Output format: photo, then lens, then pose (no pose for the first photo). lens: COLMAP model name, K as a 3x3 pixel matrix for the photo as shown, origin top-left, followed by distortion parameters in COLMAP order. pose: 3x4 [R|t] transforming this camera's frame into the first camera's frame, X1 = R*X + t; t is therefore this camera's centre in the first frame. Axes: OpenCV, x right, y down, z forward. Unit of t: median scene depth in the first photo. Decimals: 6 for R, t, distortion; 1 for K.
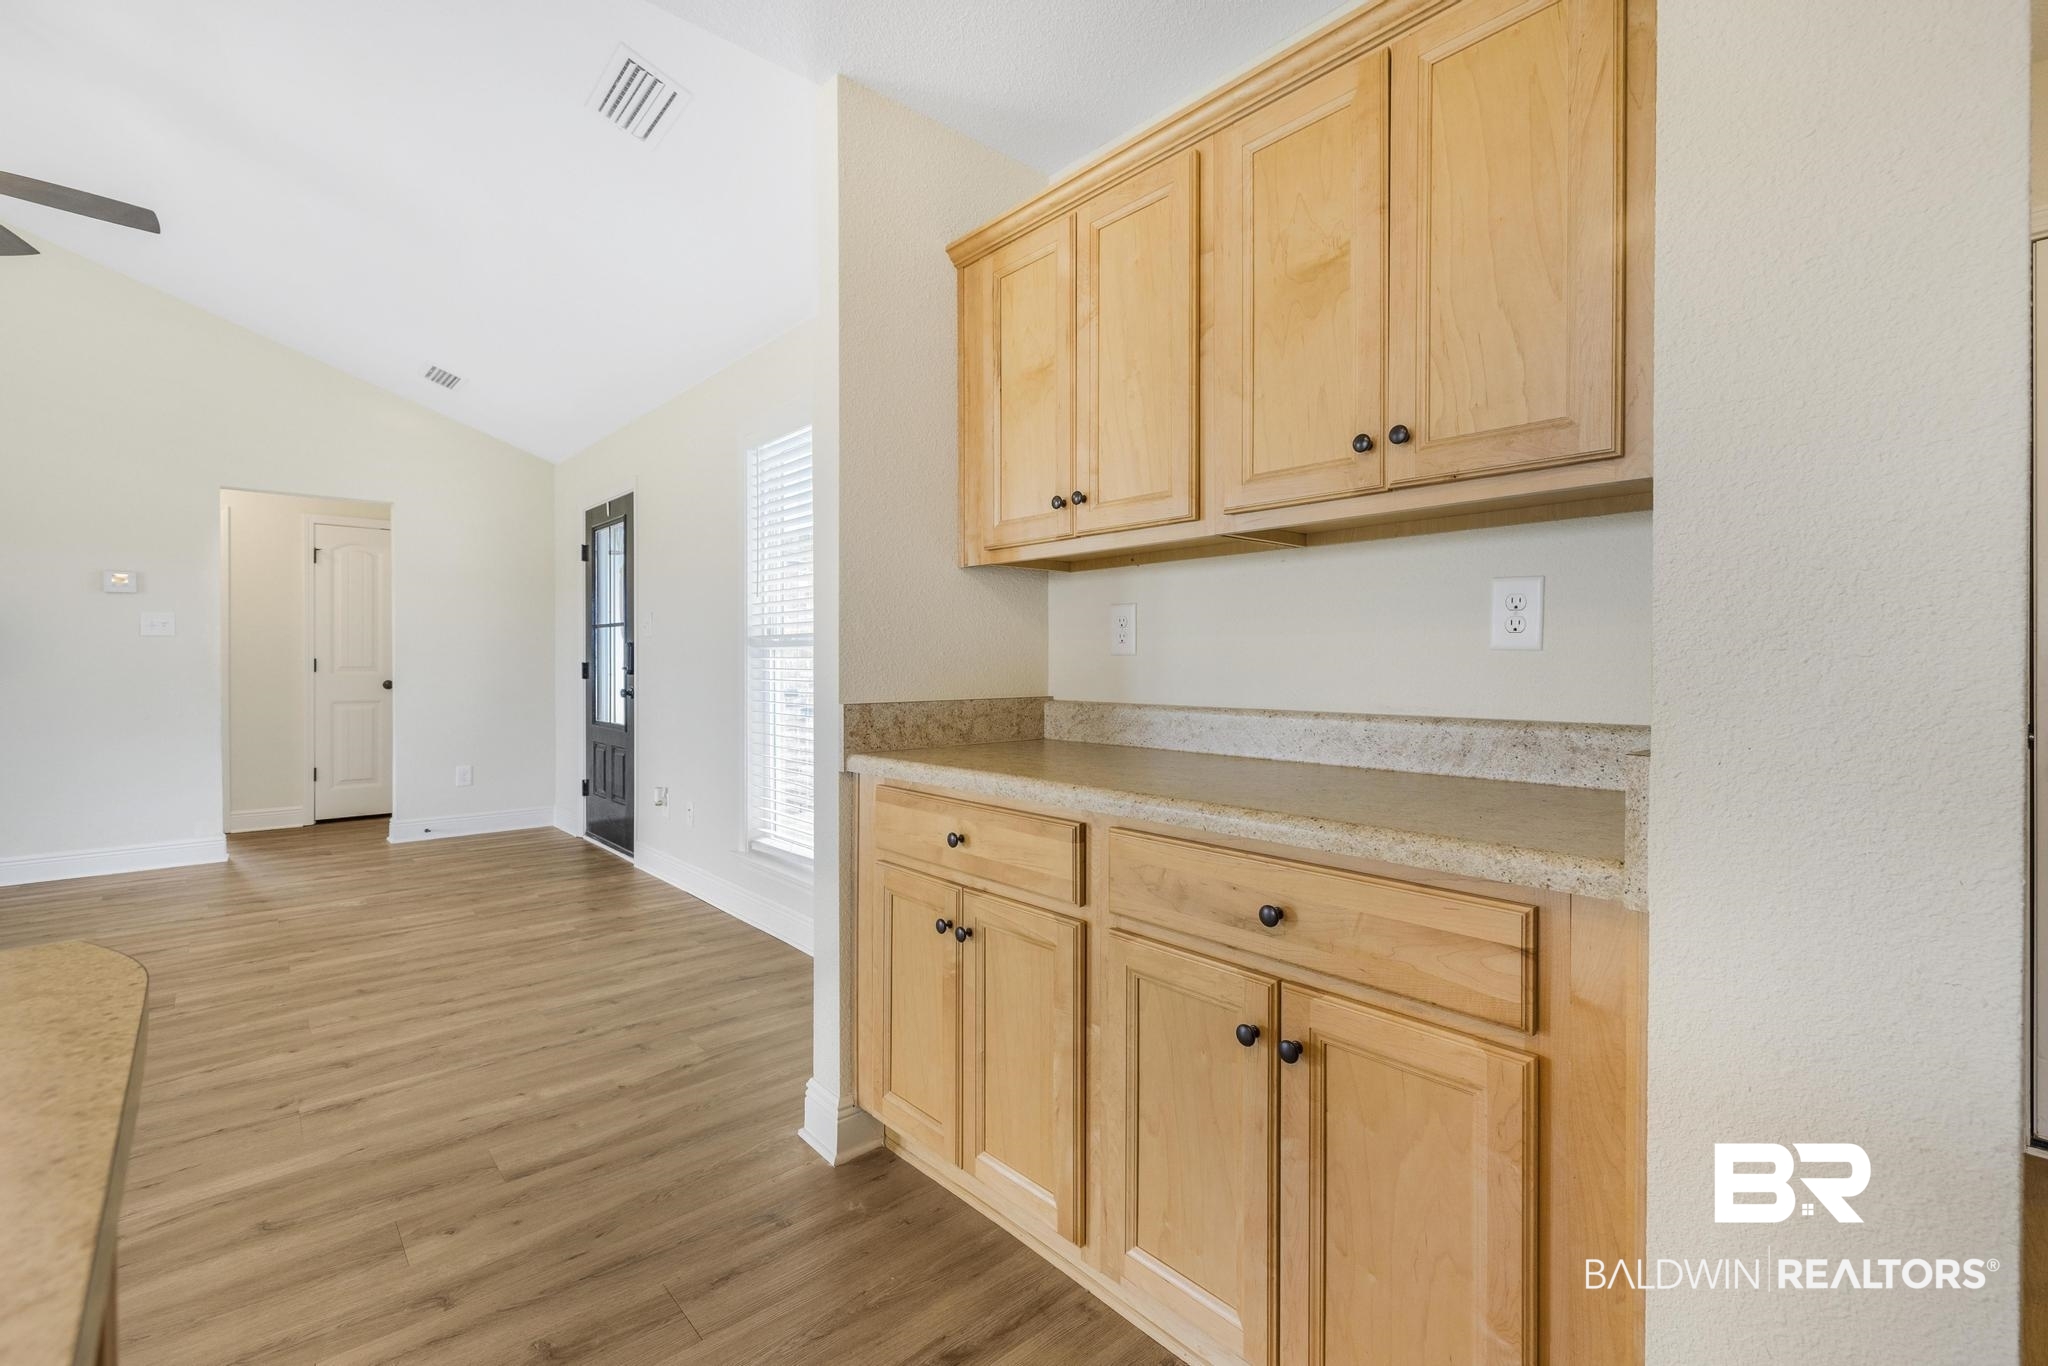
lens RADIAL K [[887.9, 0, 1015.6], [0, 887.9, 665.4], [0, 0, 1]] dist [0.002117, -0.000038]
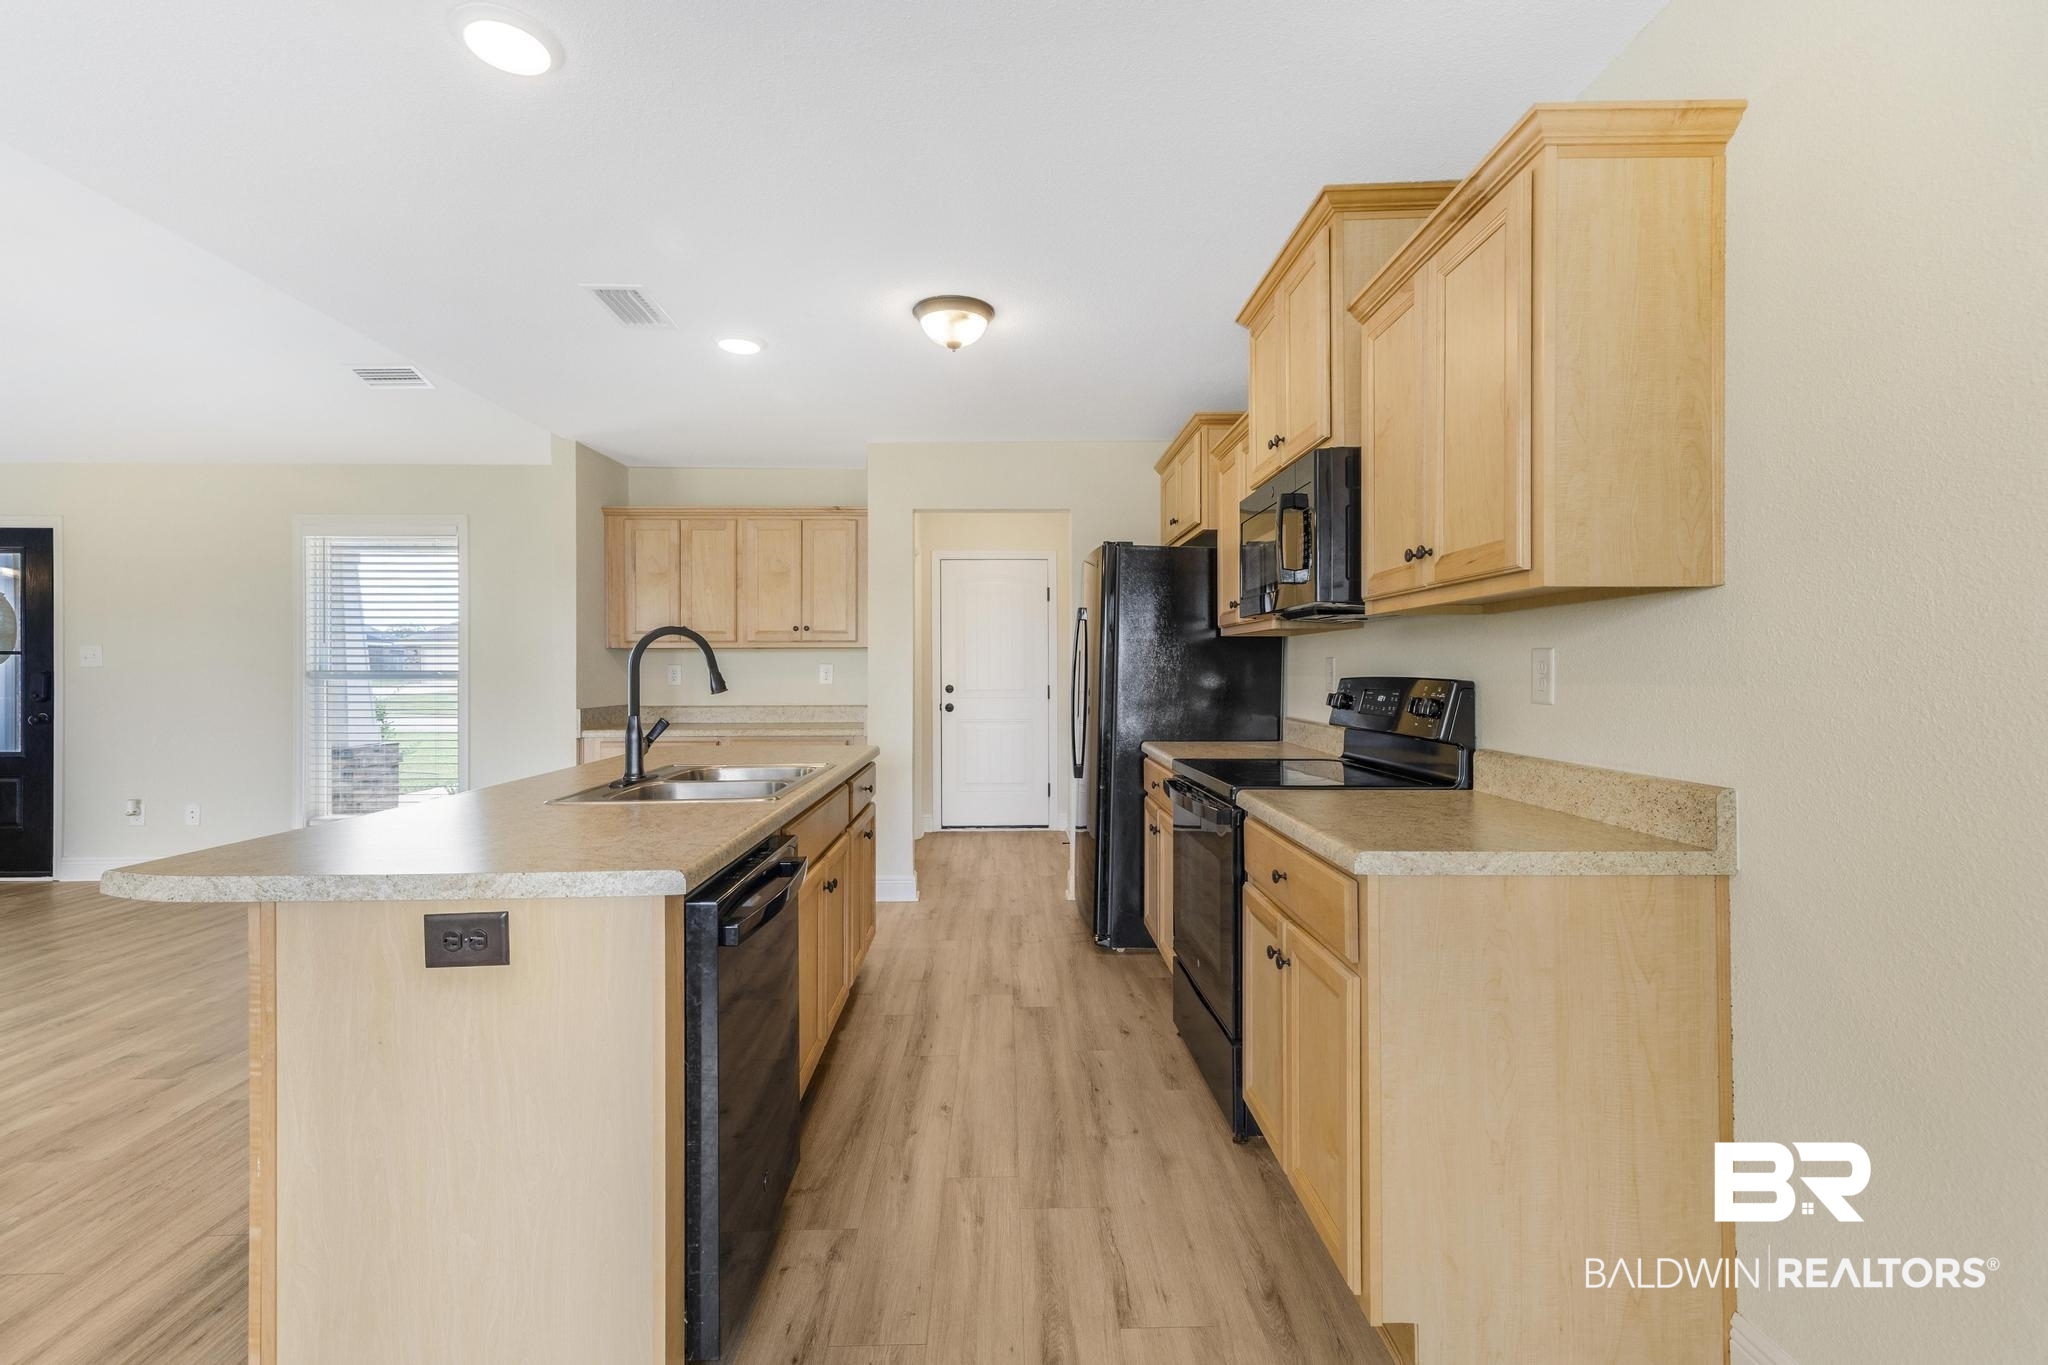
lens RADIAL K [[895.9, 0, 1024.3], [0, 895.9, 675.3], [0, 0, 1]] dist [0.001076, 0.000128]
pose [[0.645034, -0.004737, 0.764139, -0.850521], [0.004317, 0.999987, 0.002555, -0.031823], [-0.764142, 0.001651, 0.645046, -0.974645]]
